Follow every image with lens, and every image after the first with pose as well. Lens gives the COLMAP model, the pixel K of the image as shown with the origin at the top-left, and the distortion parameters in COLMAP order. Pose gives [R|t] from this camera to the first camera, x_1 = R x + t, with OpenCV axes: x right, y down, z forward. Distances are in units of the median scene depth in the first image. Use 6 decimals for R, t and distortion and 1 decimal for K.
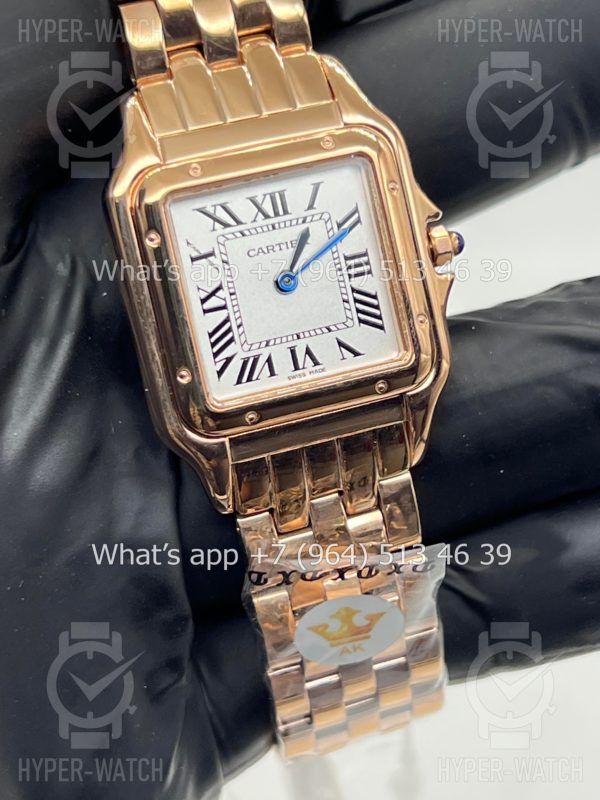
lens RADIAL K [[1815.6, 0, 293.4], [0, 1815.6, 407.3], [0, 0, 1]] dist [0.227806, 0.000000]
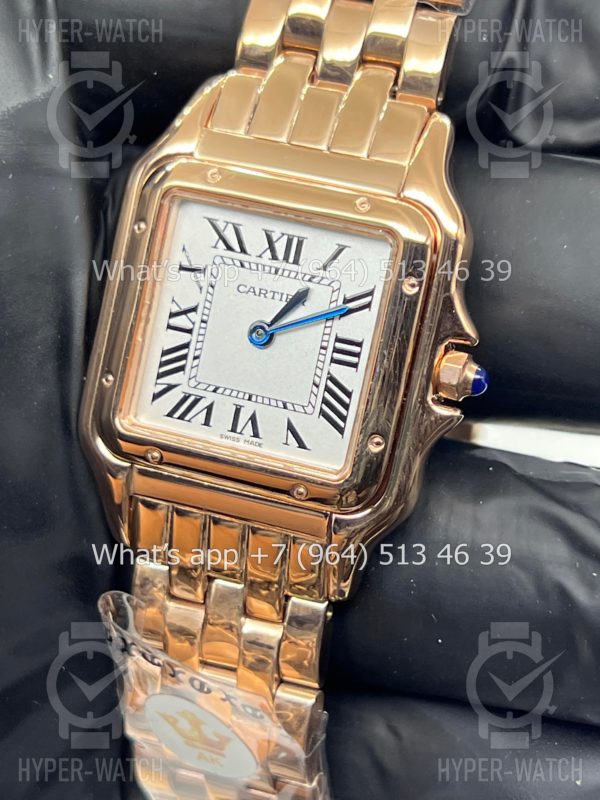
lens RADIAL K [[1815.6, 0, 306.4], [0, 1815.6, 397.2], [0, 0, 1]] dist [0.227806, 0.000000]
pose [[0.775026, 0.416512, -0.475240, 0.434978], [-0.417967, 0.901919, 0.108840, -0.144645], [0.473961, 0.114281, 0.873098, 0.256101]]
